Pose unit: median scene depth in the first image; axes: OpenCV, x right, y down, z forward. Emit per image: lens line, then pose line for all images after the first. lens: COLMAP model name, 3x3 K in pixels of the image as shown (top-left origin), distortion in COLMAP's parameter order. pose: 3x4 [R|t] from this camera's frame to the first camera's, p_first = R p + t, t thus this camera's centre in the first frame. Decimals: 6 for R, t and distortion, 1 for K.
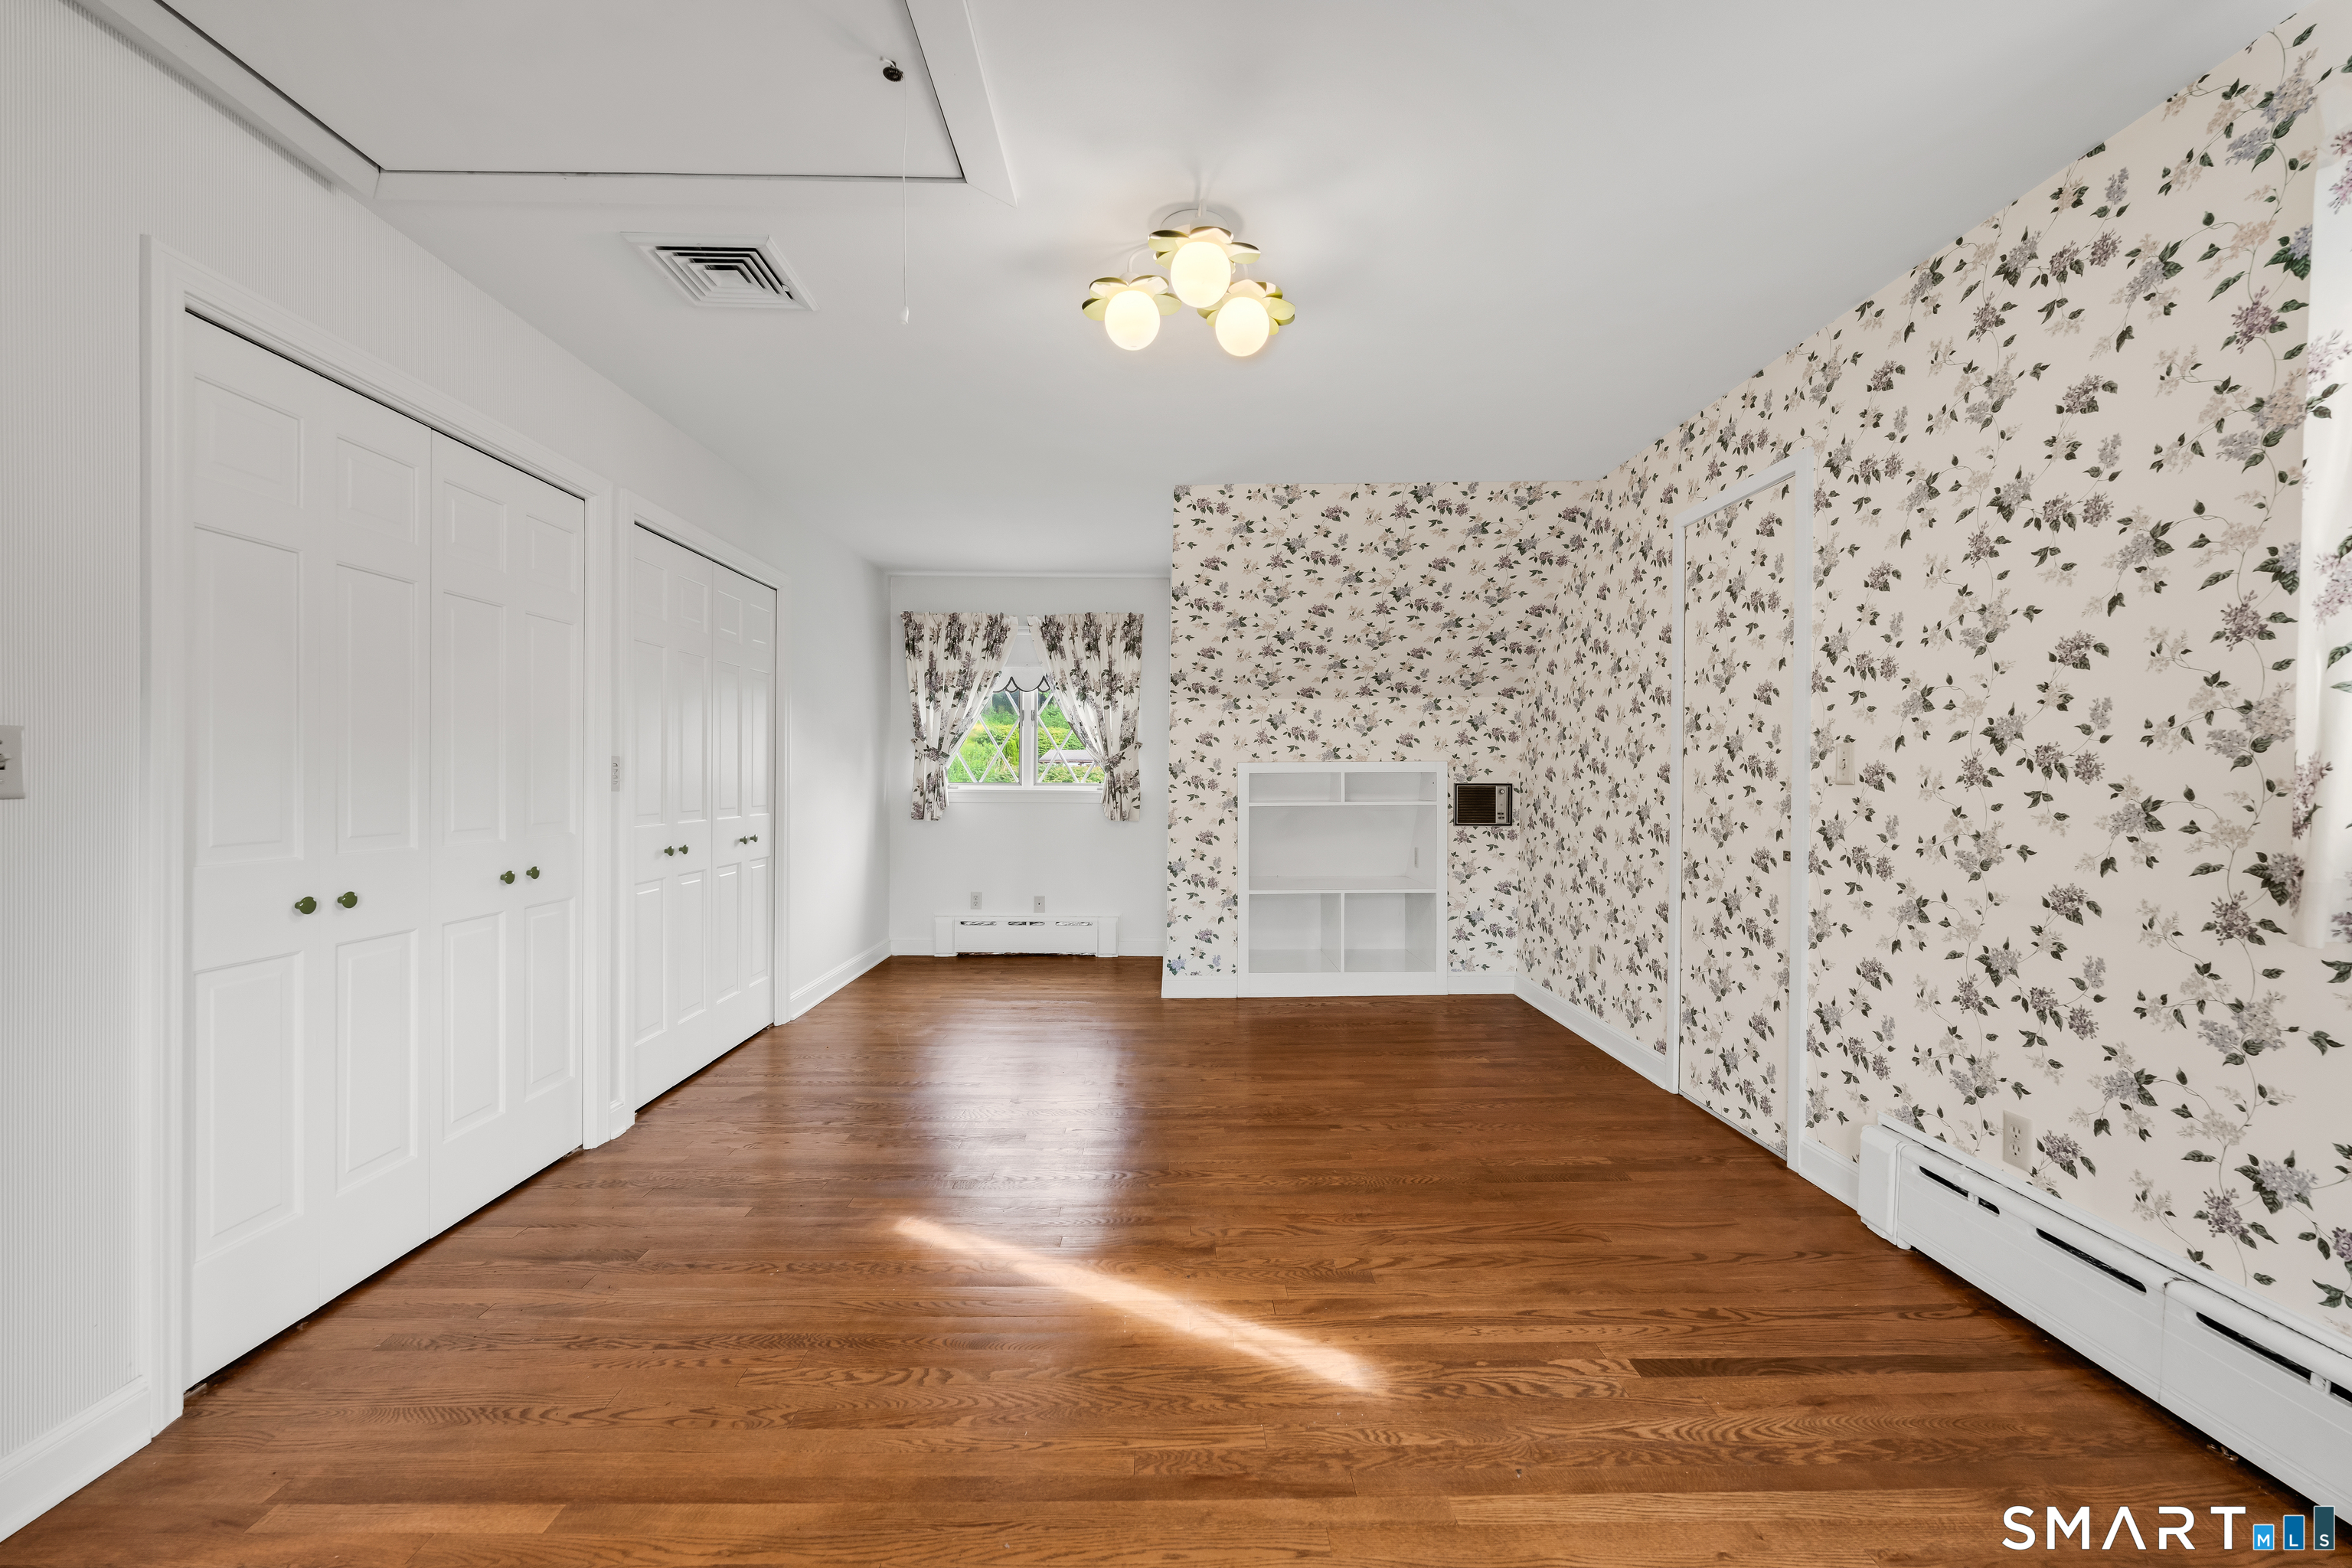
lens RADIAL K [[976.0, 0, 1170.3], [0, 976.0, 809.6], [0, 0, 1]] dist [0.000142, -0.000181]
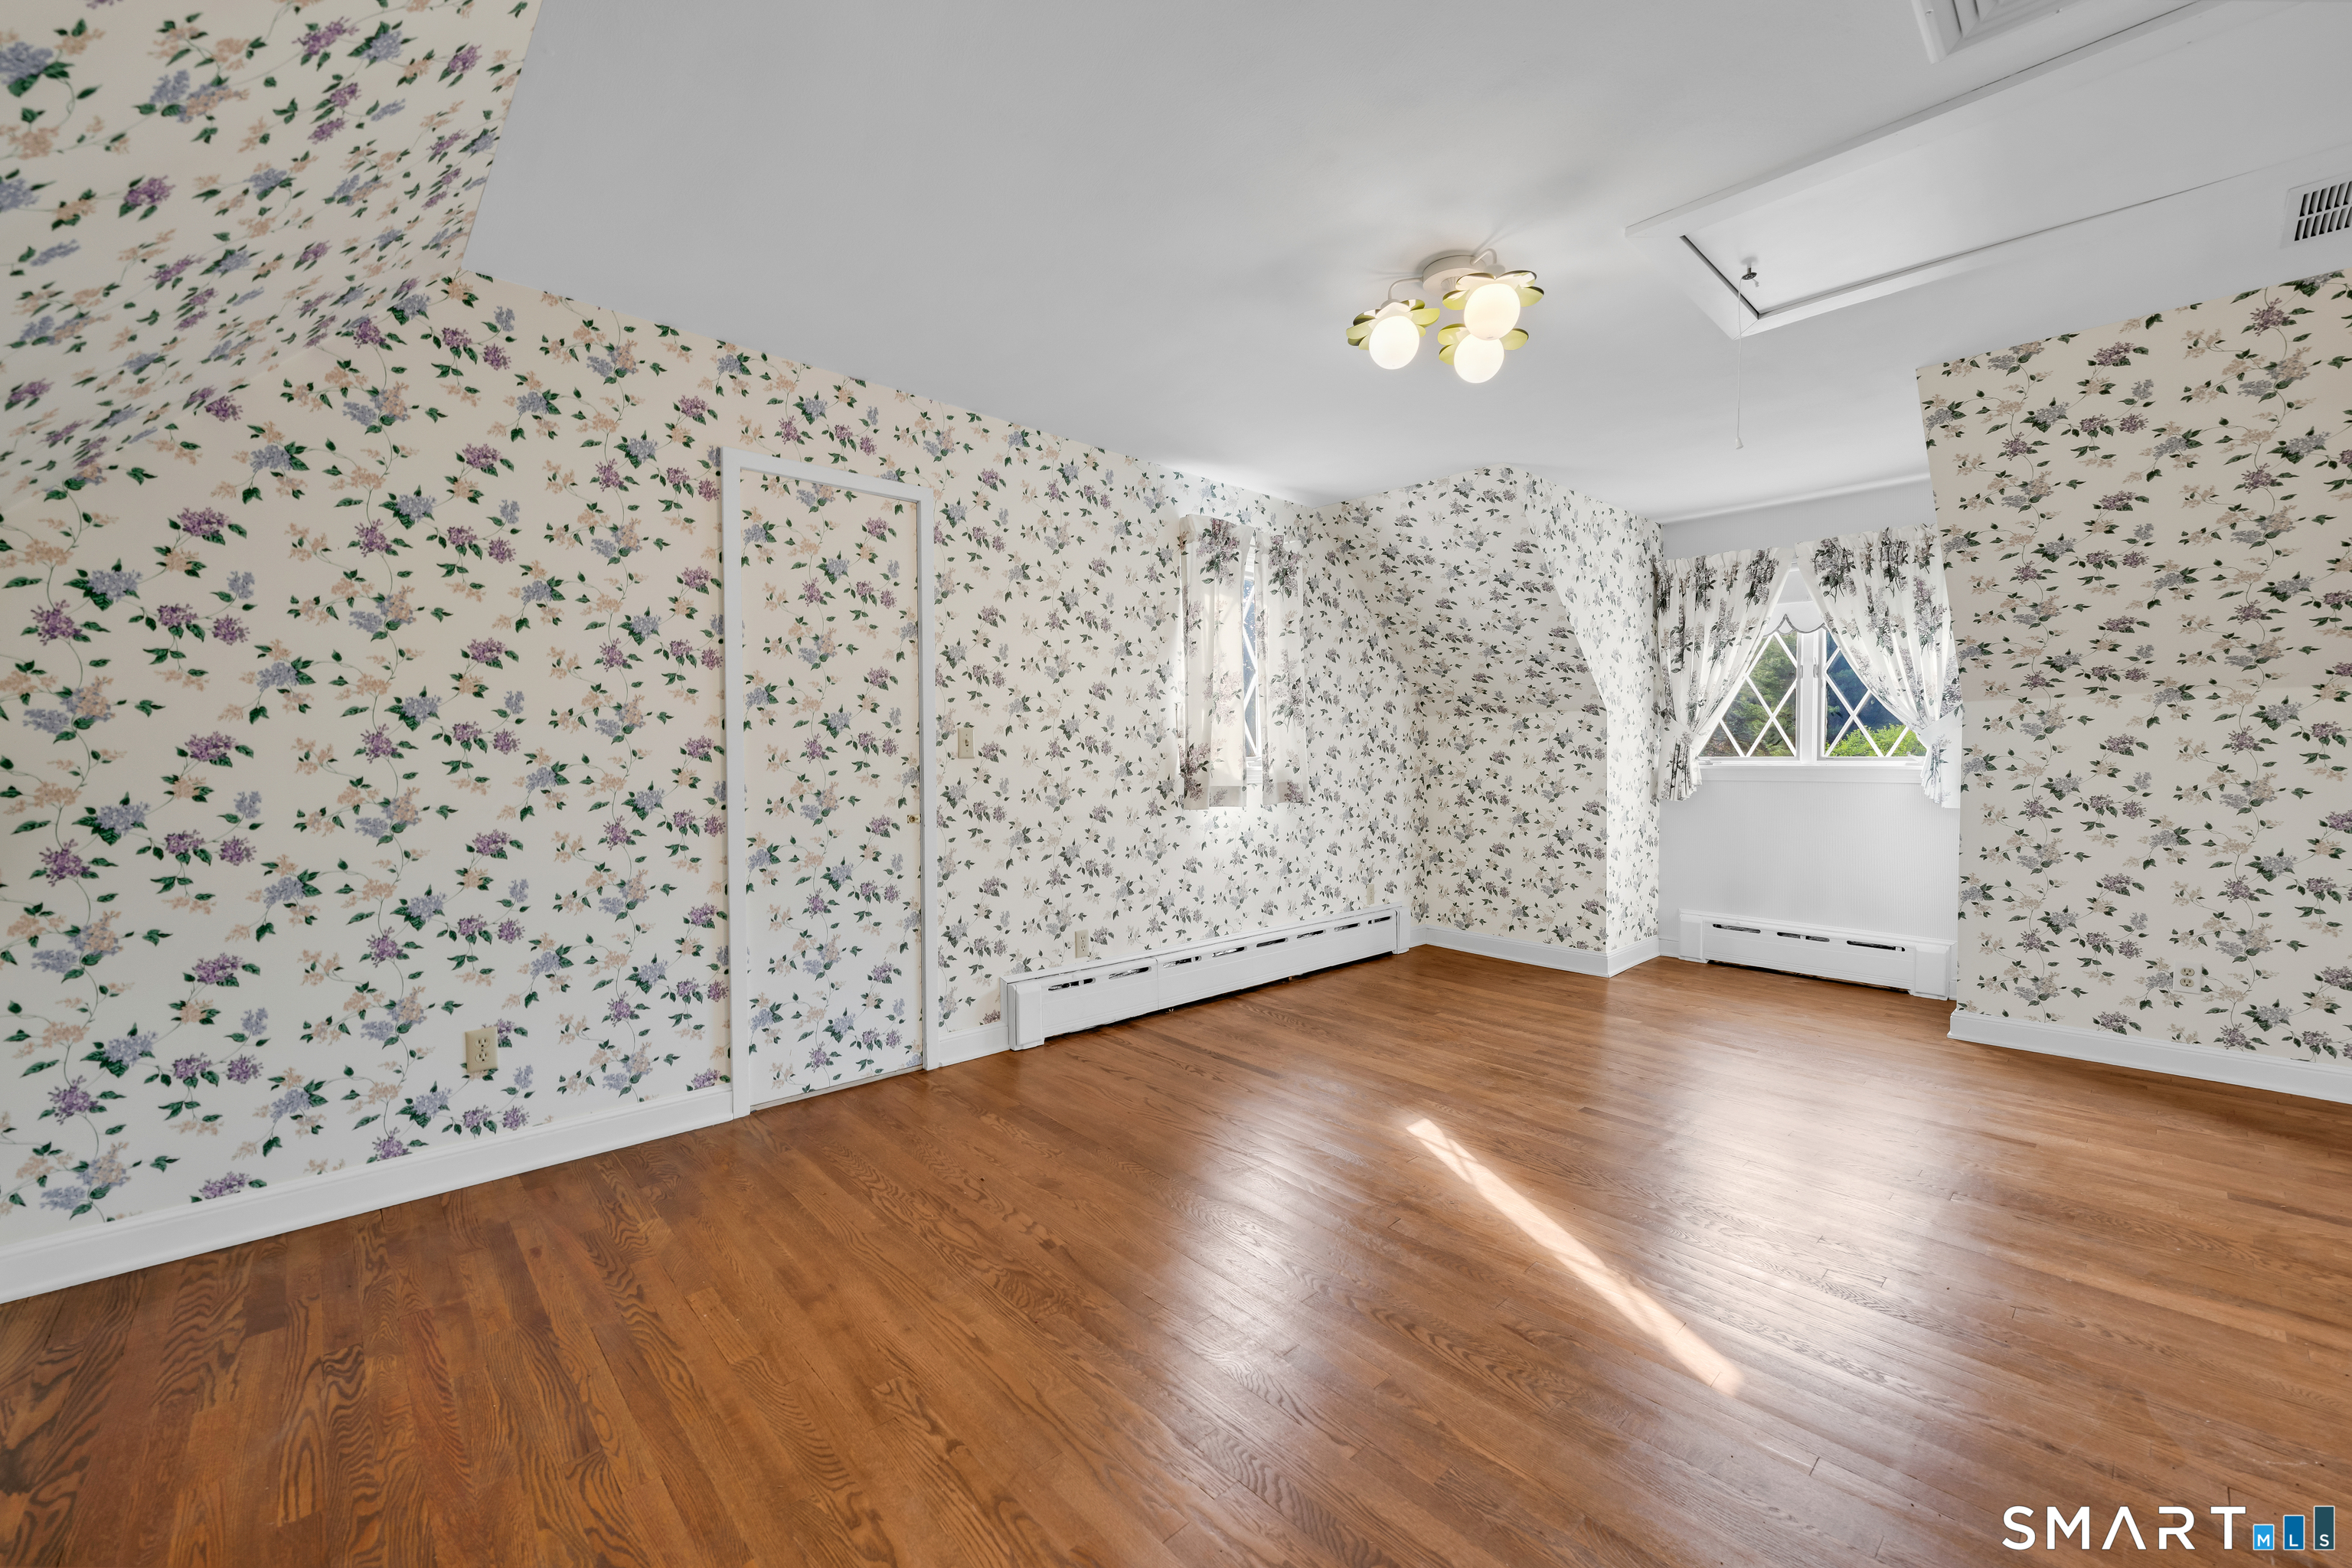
lens RADIAL K [[931.8, 0, 1183.6], [0, 931.8, 804.1], [0, 0, 1]] dist [-0.001842, 0.000022]
pose [[-0.689487, -0.033848, 0.723506, -0.480866], [0.031458, 0.996565, 0.076601, -0.053873], [-0.723614, 0.075576, -0.686055, 1.738459]]
